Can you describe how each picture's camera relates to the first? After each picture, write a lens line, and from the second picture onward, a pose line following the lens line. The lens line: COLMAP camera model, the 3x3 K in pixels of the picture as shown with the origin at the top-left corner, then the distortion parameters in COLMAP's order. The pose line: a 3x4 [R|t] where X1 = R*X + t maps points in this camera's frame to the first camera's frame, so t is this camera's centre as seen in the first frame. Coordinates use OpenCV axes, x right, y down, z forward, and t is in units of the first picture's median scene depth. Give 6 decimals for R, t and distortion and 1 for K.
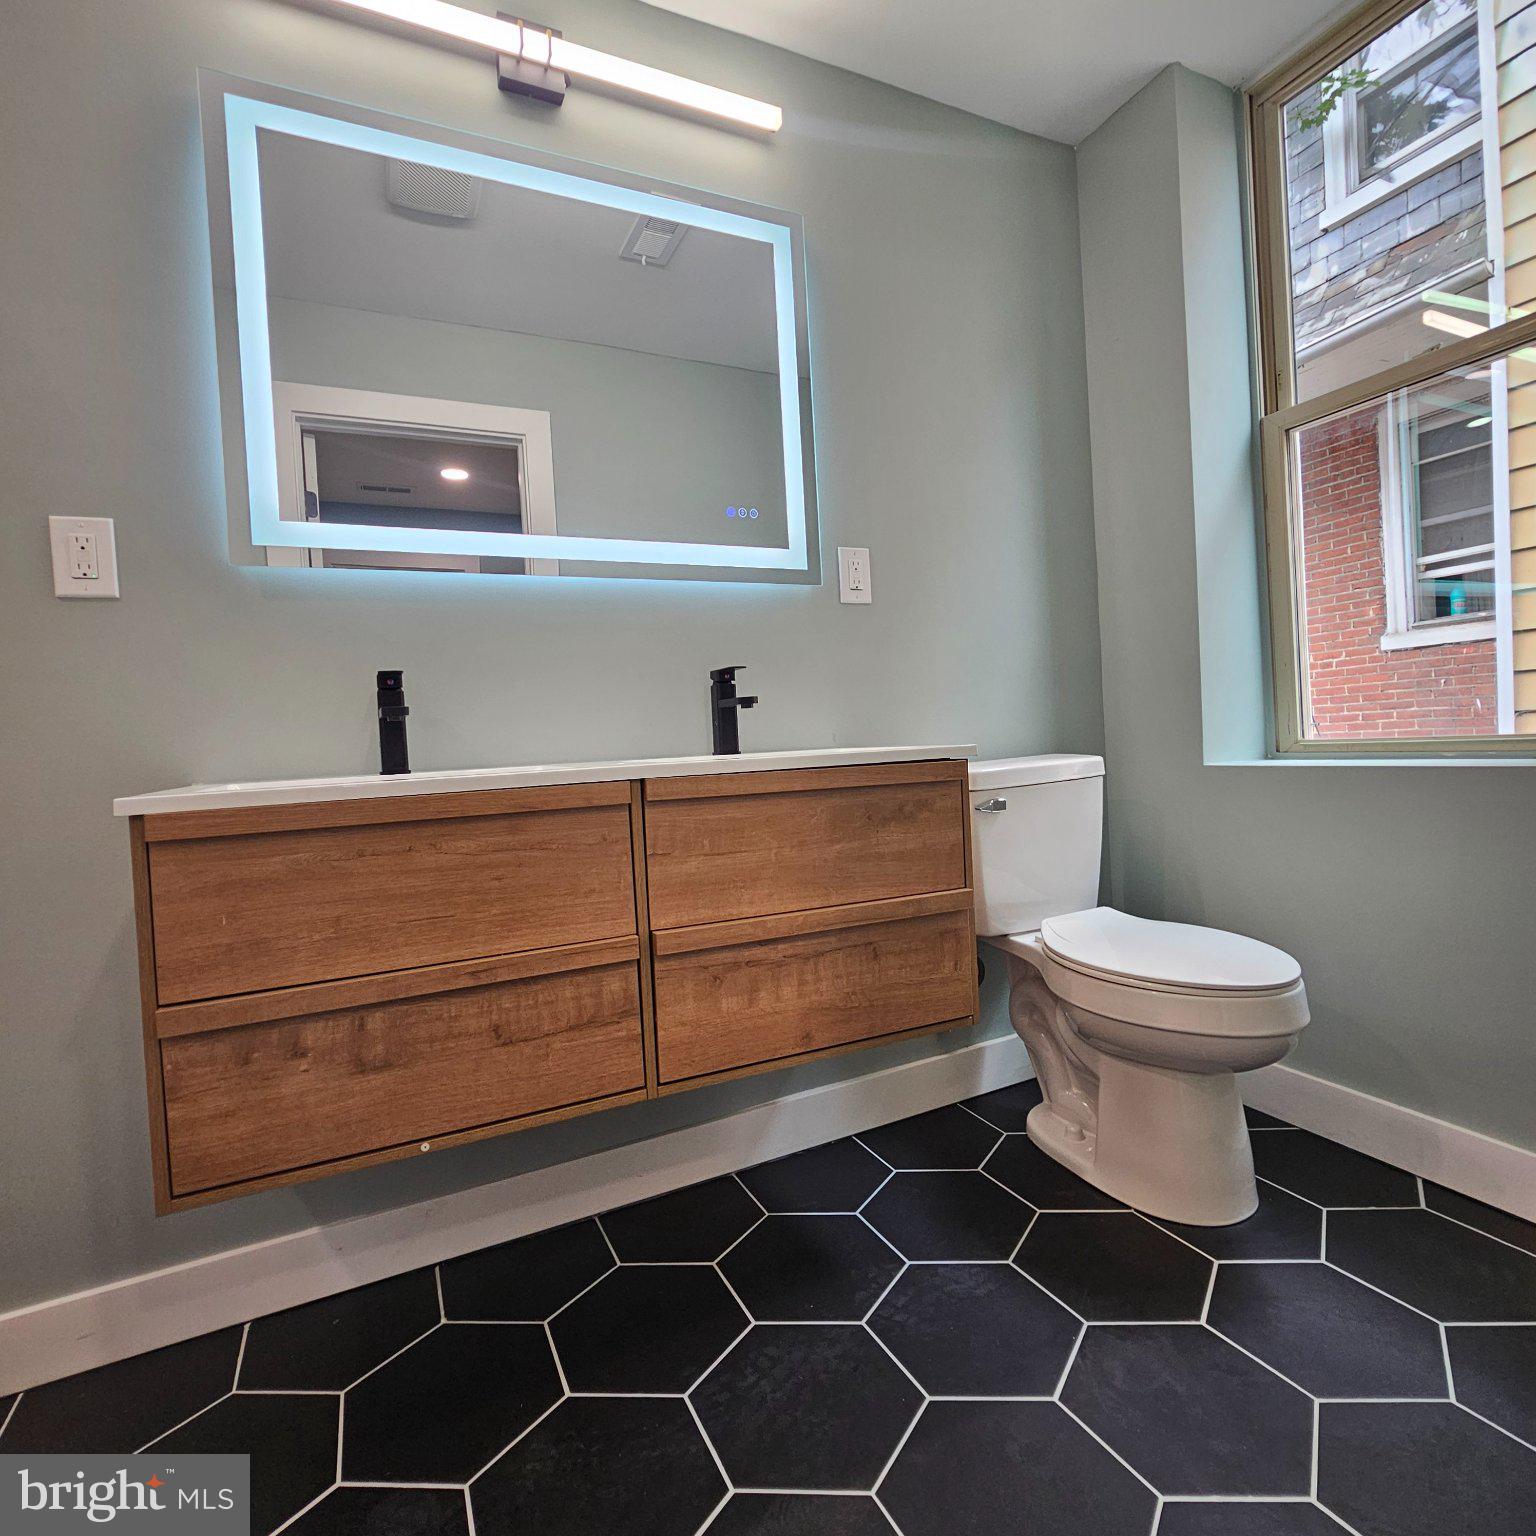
lens RADIAL K [[836.7, 0, 754.5], [0, 836.7, 762.1], [0, 0, 1]] dist [-0.007056, 0.001307]
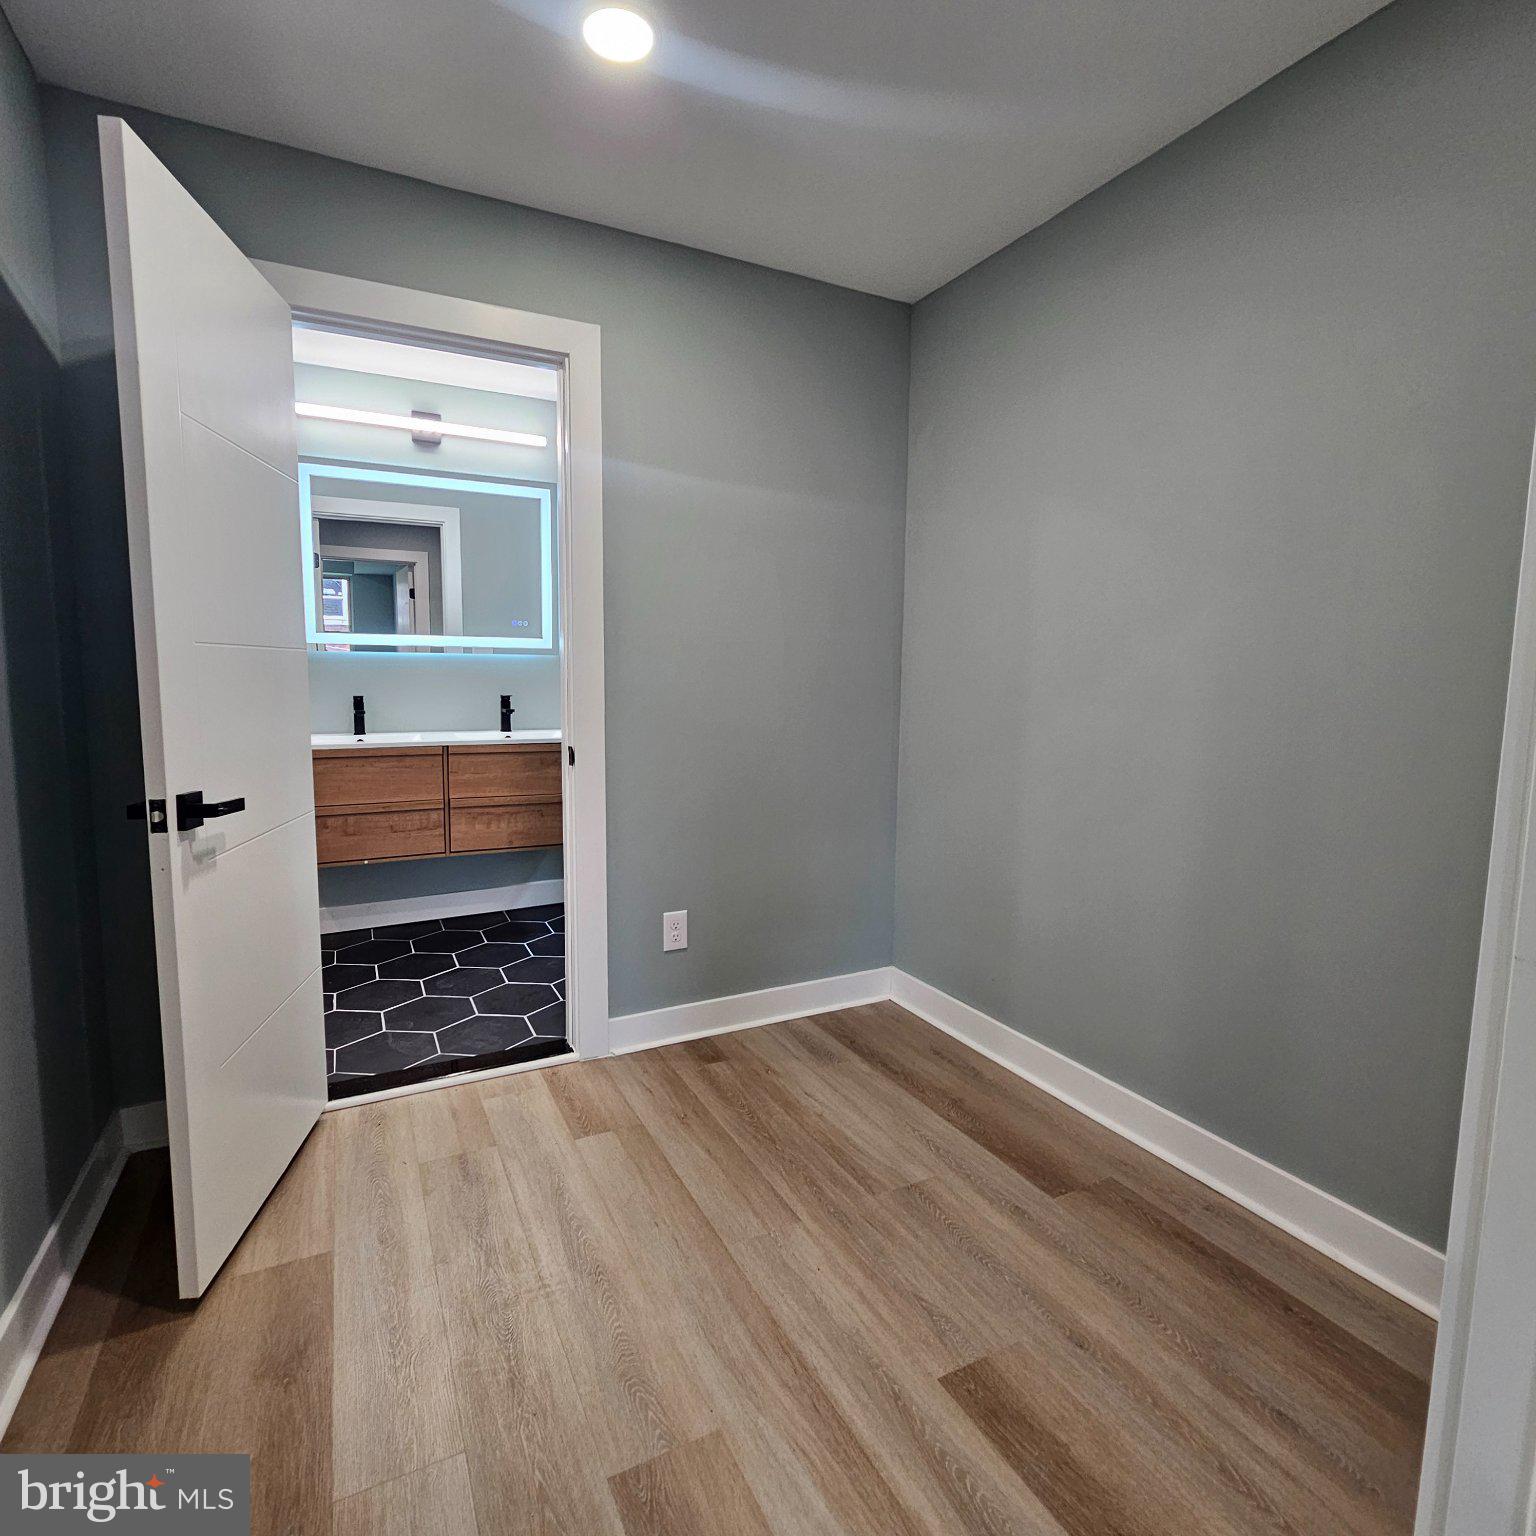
lens RADIAL K [[836.7, 0, 755.8], [0, 836.7, 764.9], [0, 0, 1]] dist [-0.007056, 0.001307]
pose [[0.997390, 0.064861, 0.031713, 0.753373], [-0.067579, 0.993289, 0.093866, -0.229911], [-0.025412, -0.095764, 0.995080, -1.698131]]
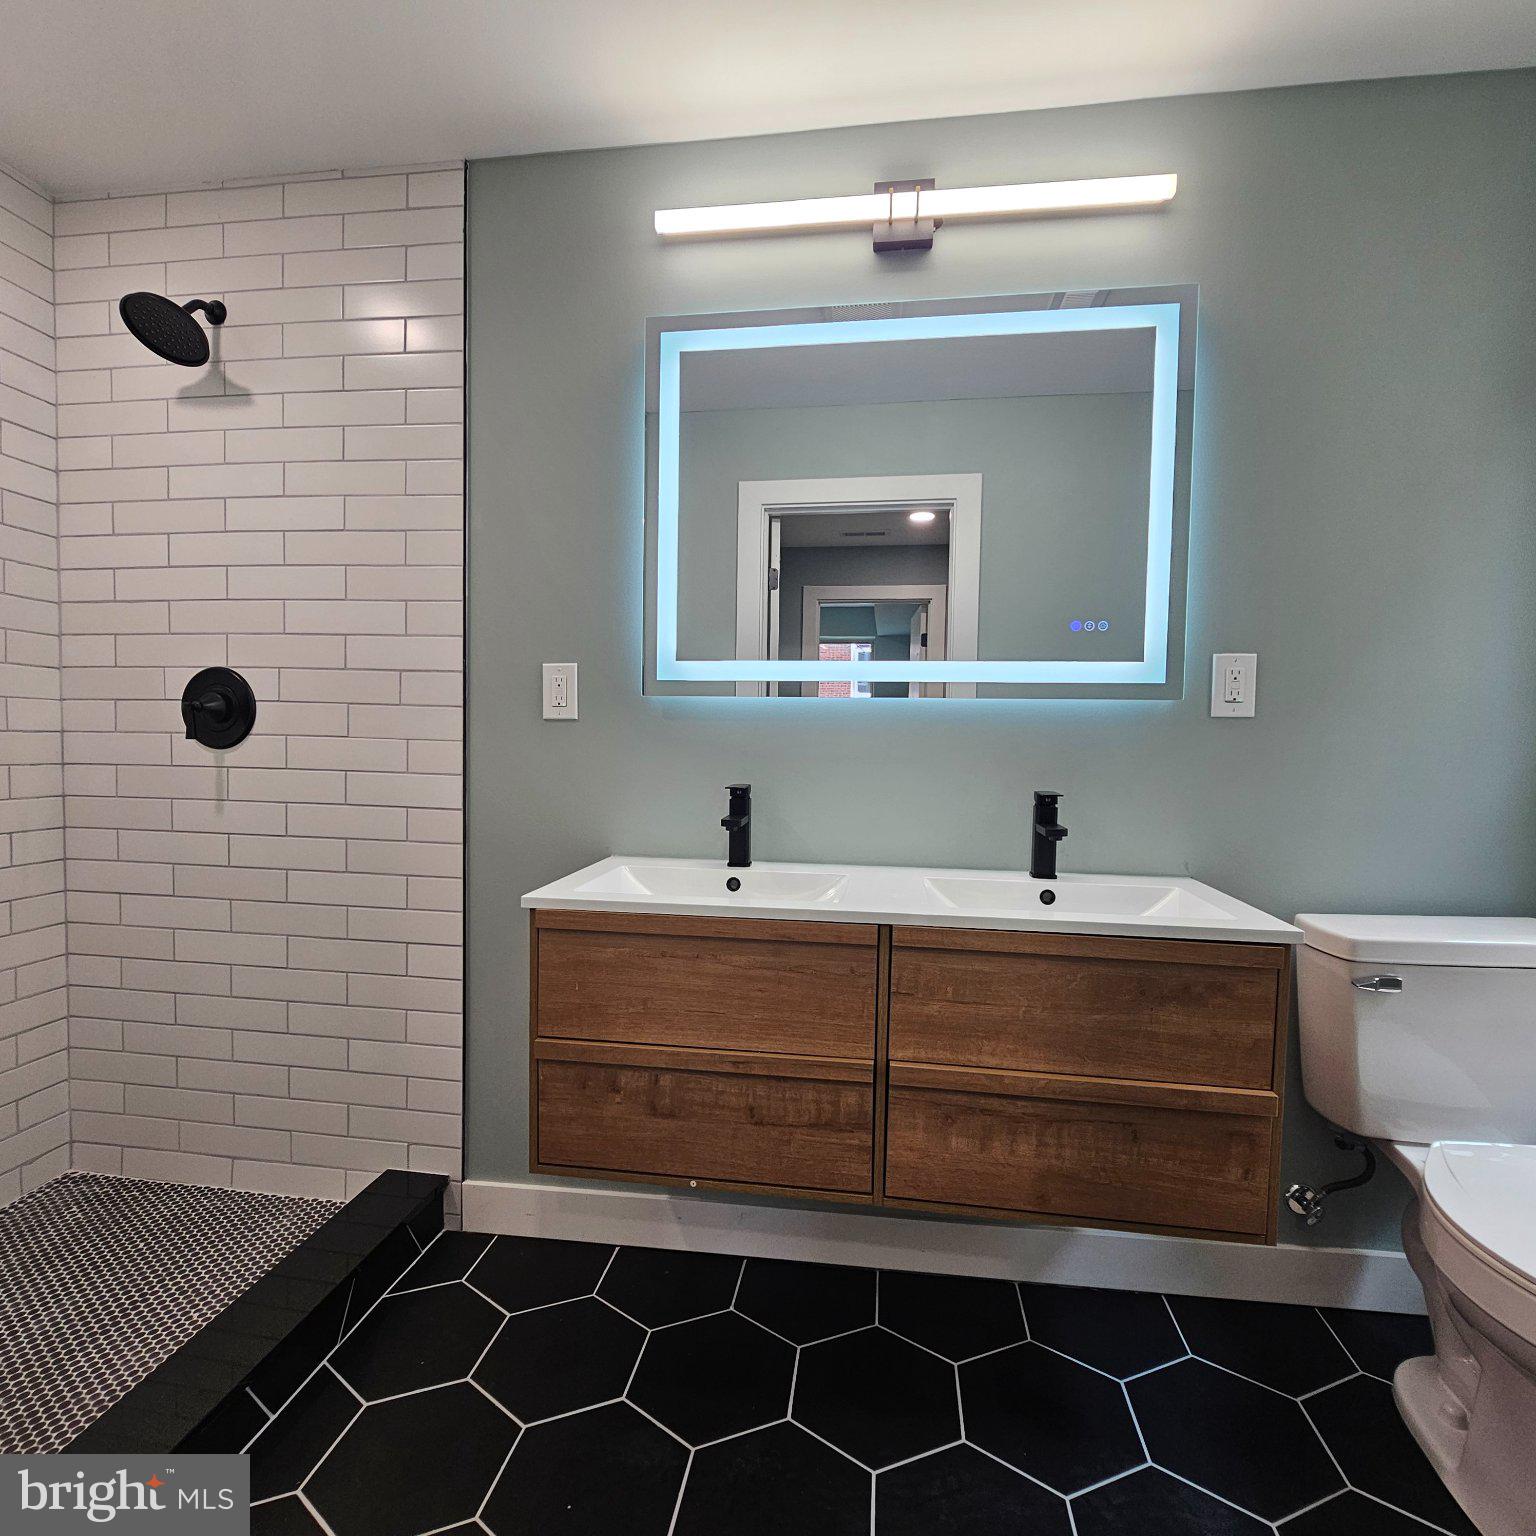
lens RADIAL K [[836.7, 0, 763.9], [0, 836.7, 777.1], [0, 0, 1]] dist [-0.007056, 0.001307]
pose [[0.830624, 0.093571, -0.548915, 0.286692], [-0.071113, 0.995534, 0.062095, -0.209537], [0.552274, -0.012543, 0.833569, -0.008248]]
